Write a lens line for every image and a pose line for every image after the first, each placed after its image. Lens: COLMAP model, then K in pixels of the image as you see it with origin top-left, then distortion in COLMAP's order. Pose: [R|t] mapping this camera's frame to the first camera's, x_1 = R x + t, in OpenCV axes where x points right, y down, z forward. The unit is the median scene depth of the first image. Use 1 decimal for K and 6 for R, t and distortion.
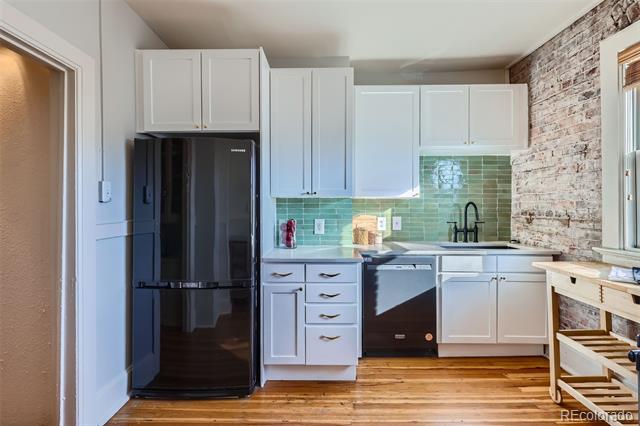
lens RADIAL K [[294.6, 0, 318.8], [0, 294.6, 207.1], [0, 0, 1]] dist [-0.001096, -0.000295]
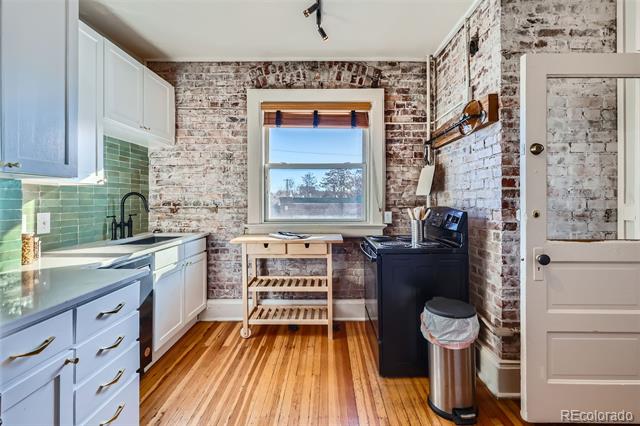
lens RADIAL K [[300.0, 0, 320.9], [0, 300.0, 199.6], [0, 0, 1]] dist [0.000477, -0.000083]
pose [[0.013749, -0.000482, 0.999905, -0.437114], [0.006265, 0.999980, 0.000396, 0.008756], [-0.999886, 0.006259, 0.013752, 0.451925]]
